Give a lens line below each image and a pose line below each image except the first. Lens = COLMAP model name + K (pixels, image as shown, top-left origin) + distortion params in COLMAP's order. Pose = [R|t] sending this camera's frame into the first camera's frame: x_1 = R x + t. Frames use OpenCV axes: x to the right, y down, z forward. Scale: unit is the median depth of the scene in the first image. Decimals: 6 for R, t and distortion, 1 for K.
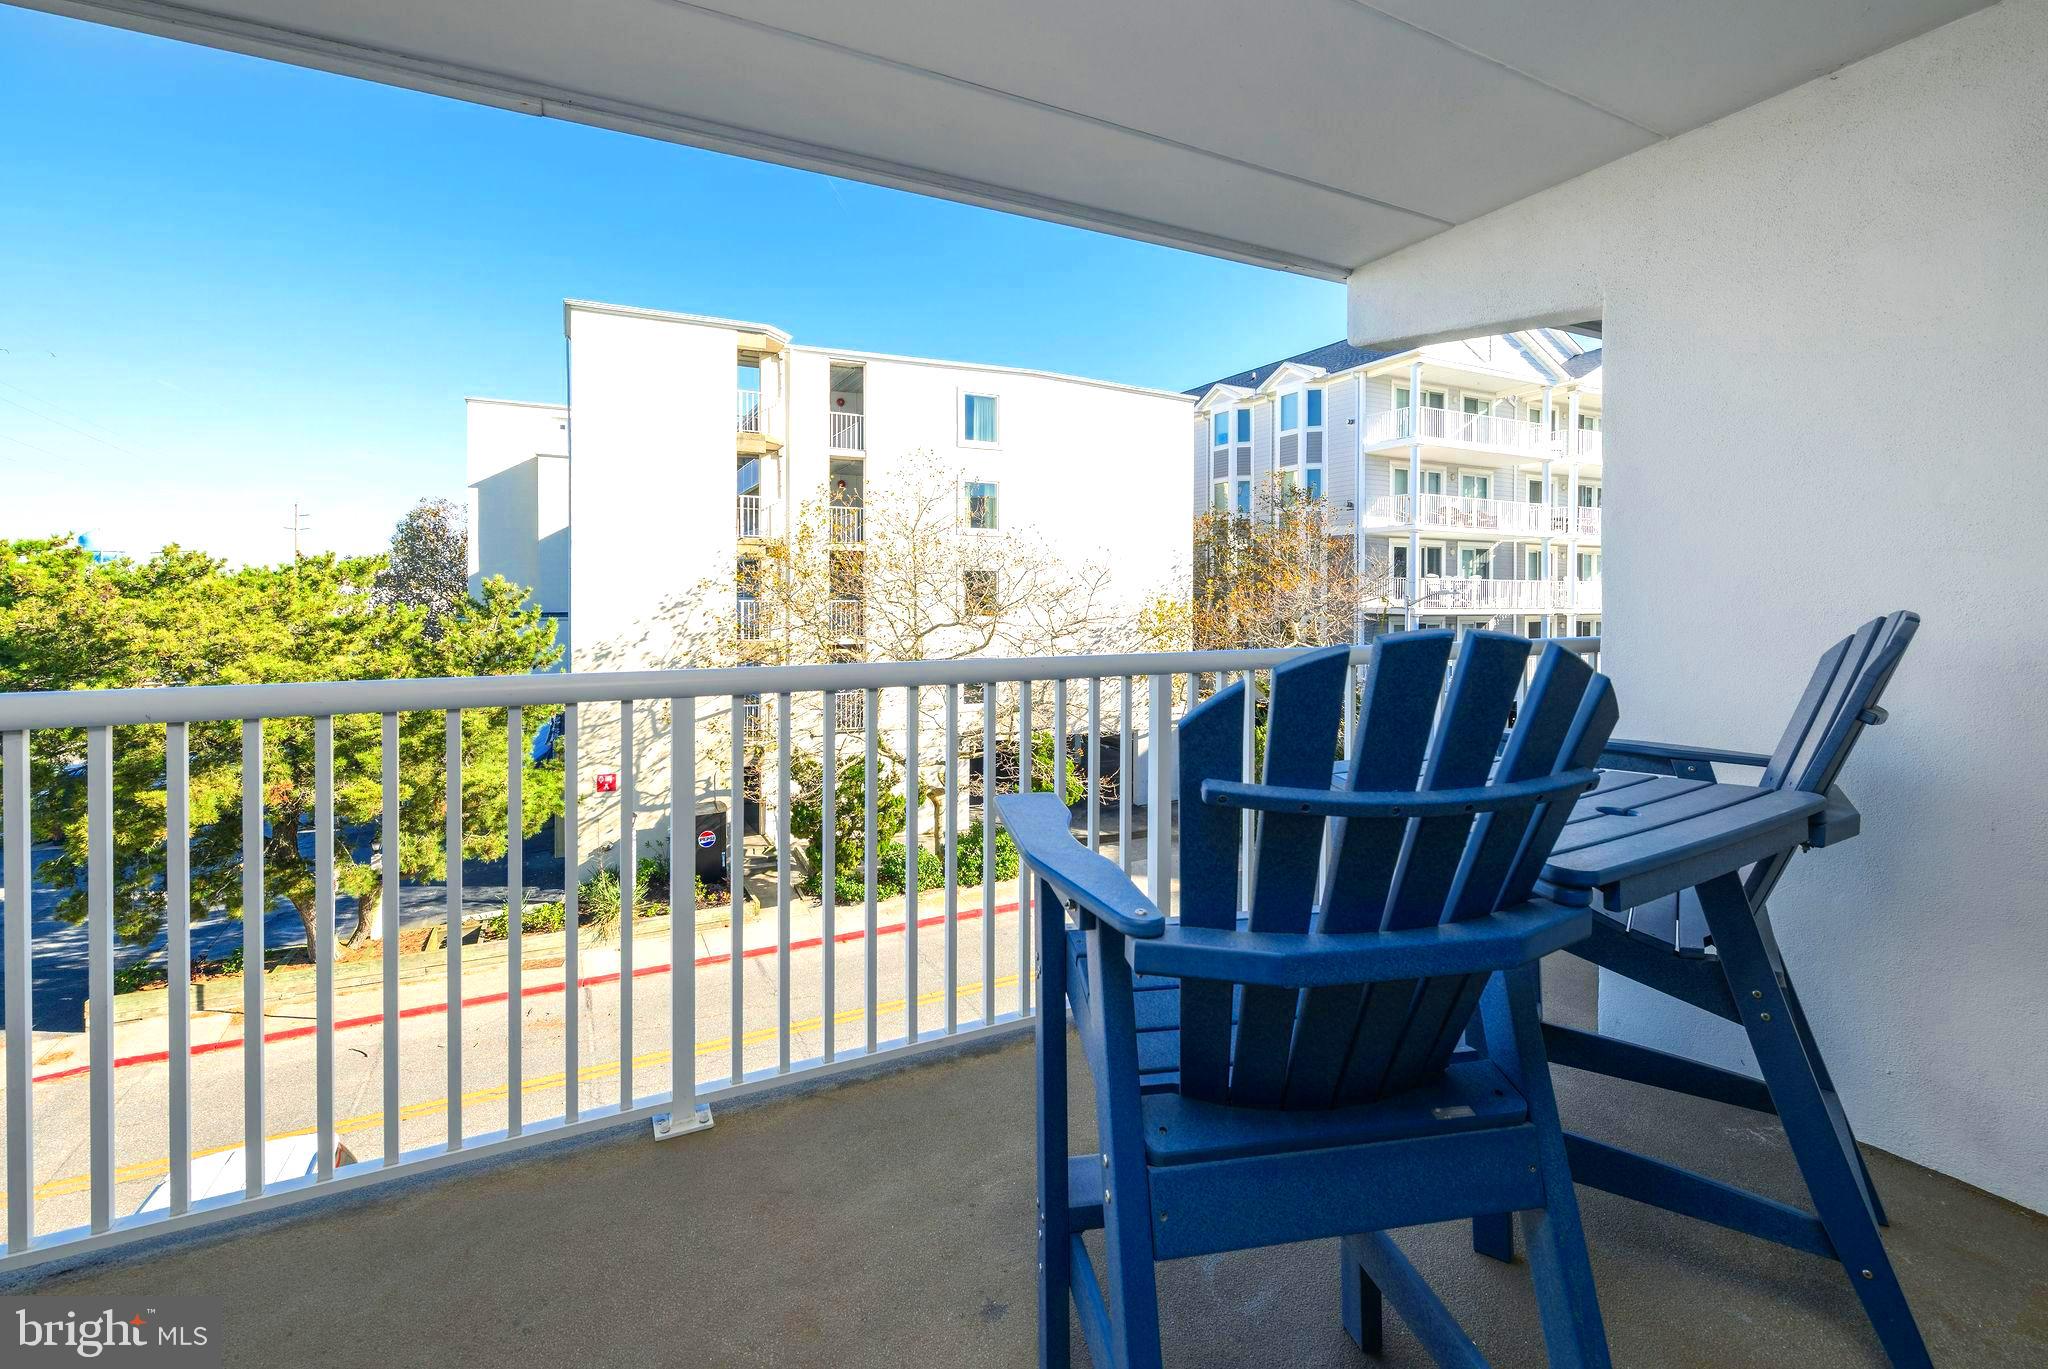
lens RADIAL K [[877.3, 0, 985.6], [0, 877.3, 608.8], [0, 0, 1]] dist [-0.000965, 0.000178]
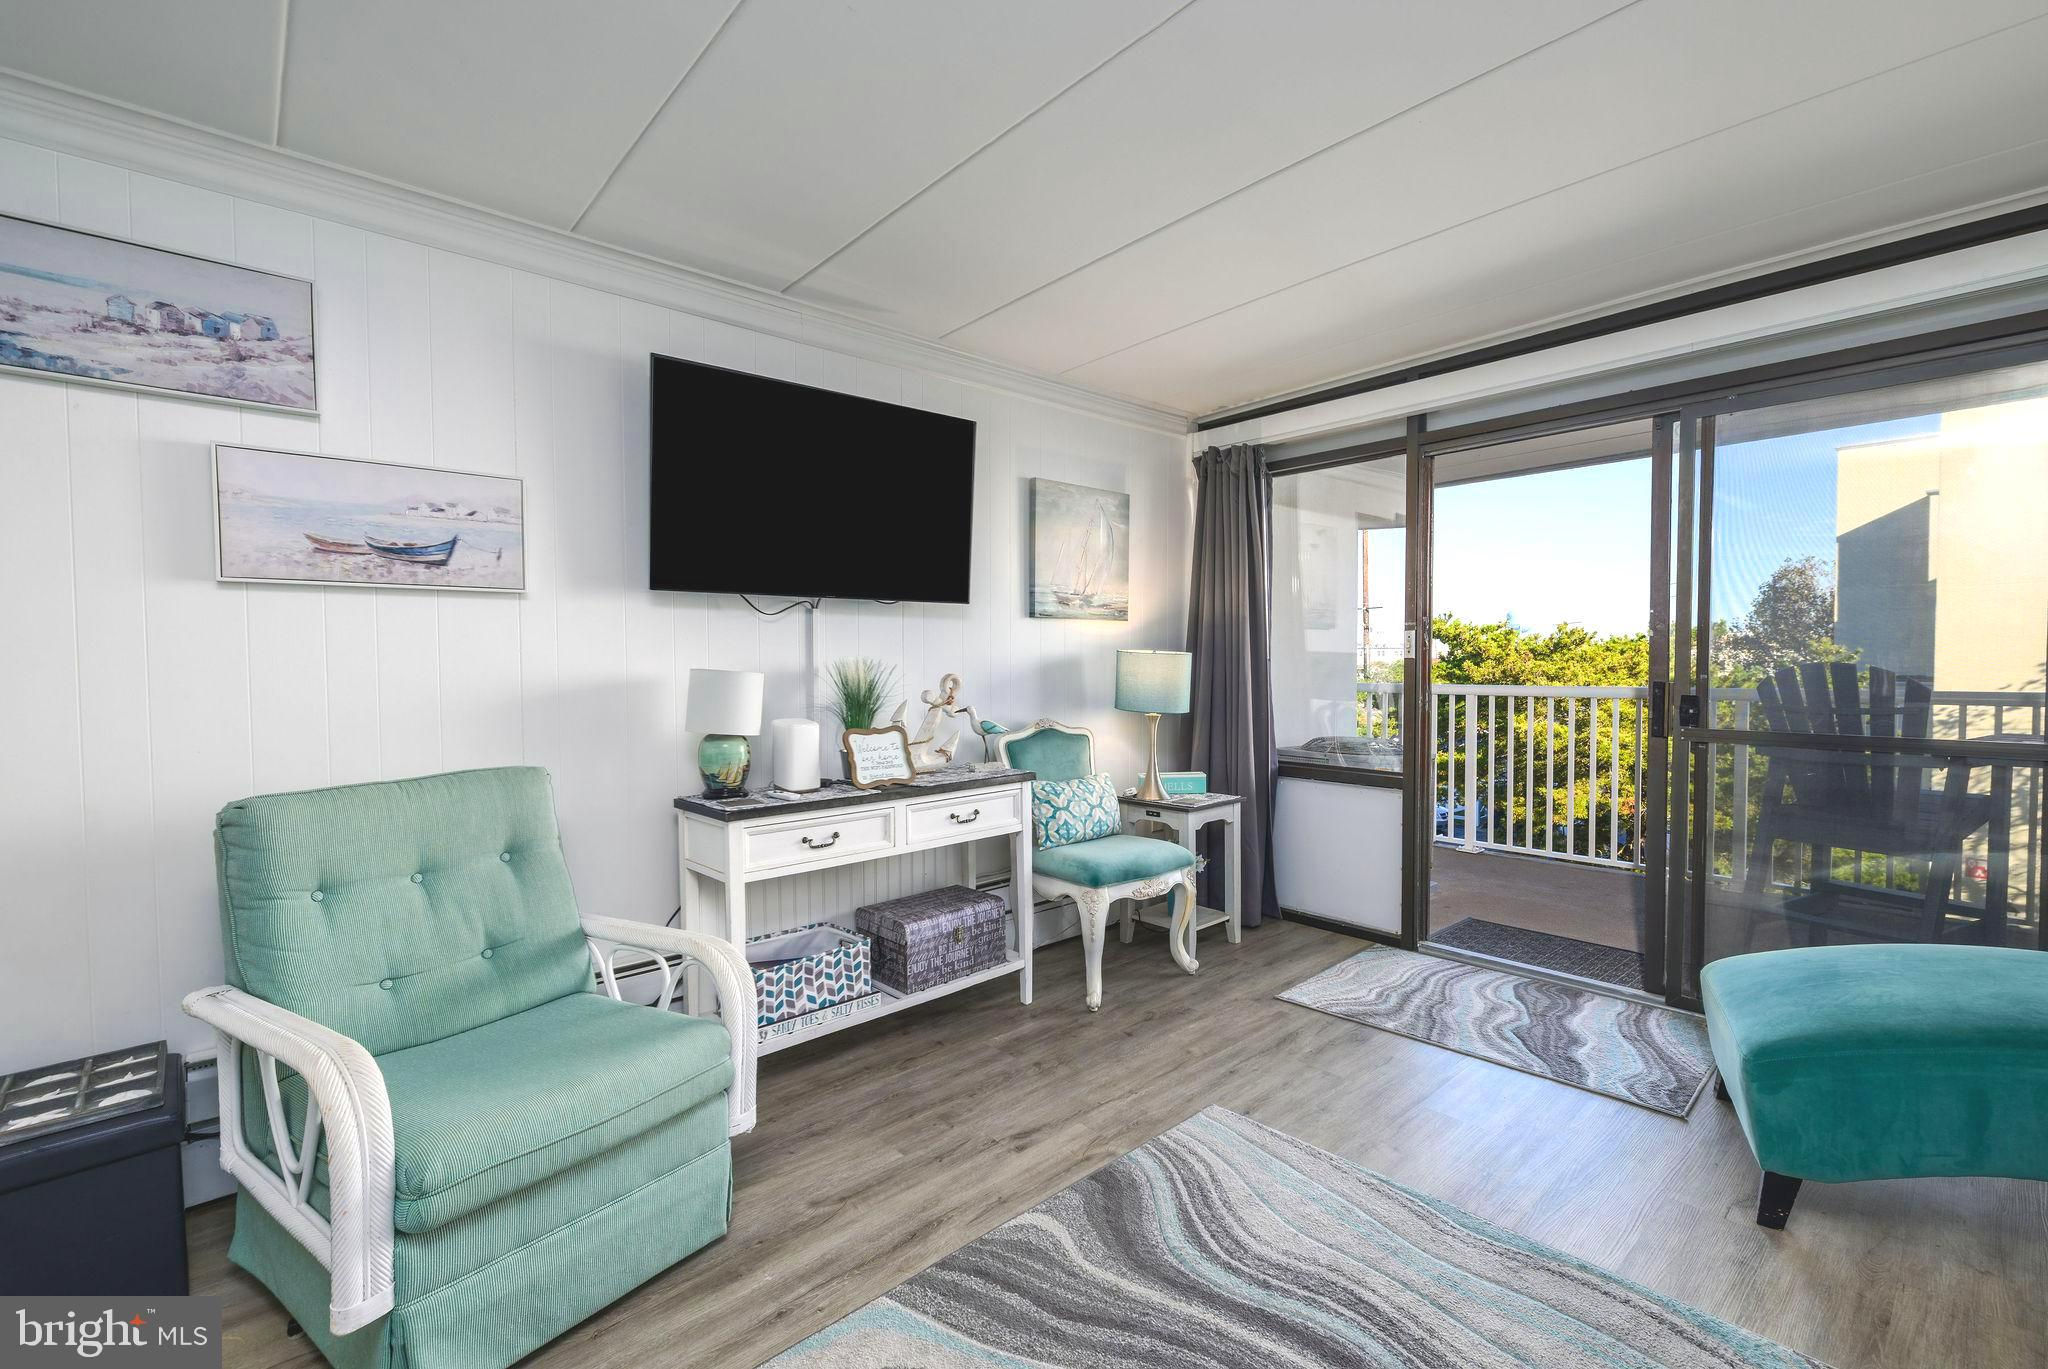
lens RADIAL K [[877.3, 0, 1040.2], [0, 877.3, 692.7], [0, 0, 1]] dist [-0.000965, 0.000178]
pose [[0.279614, 0.022982, -0.959837, 0.215189], [-0.003073, 0.999730, 0.023043, 0.010396], [0.960108, -0.003494, 0.279609, -0.225106]]
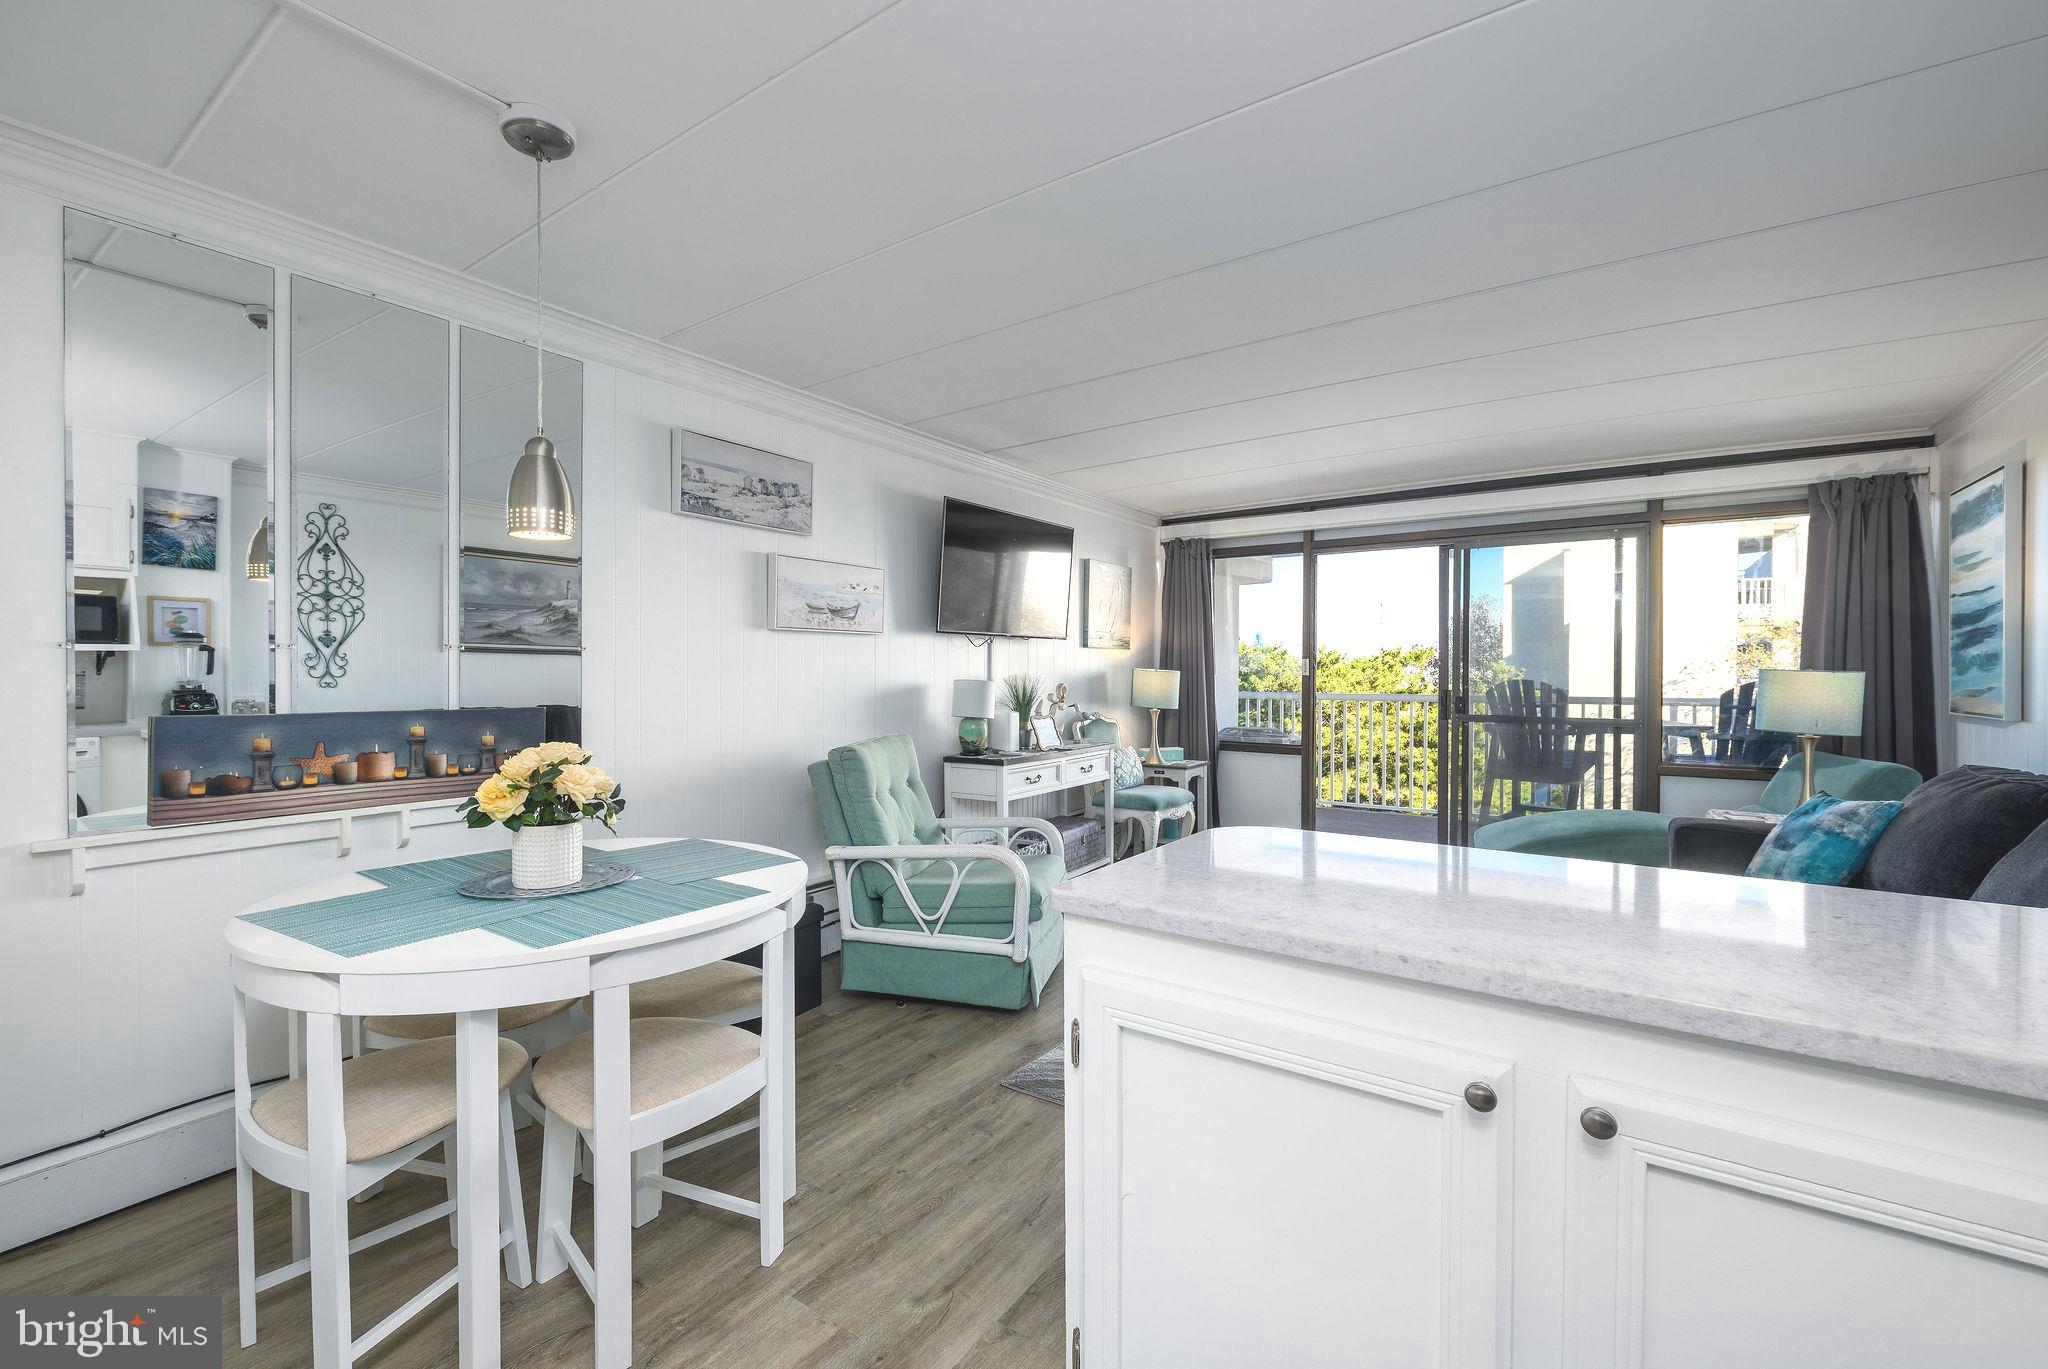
lens RADIAL K [[877.3, 0, 1007.3], [0, 877.3, 680.0], [0, 0, 1]] dist [-0.000965, 0.000178]
pose [[0.485700, -0.002089, -0.874123, 0.329113], [-0.007437, 0.999951, -0.006522, 0.012649], [0.874094, 0.009669, 0.485660, -0.434935]]
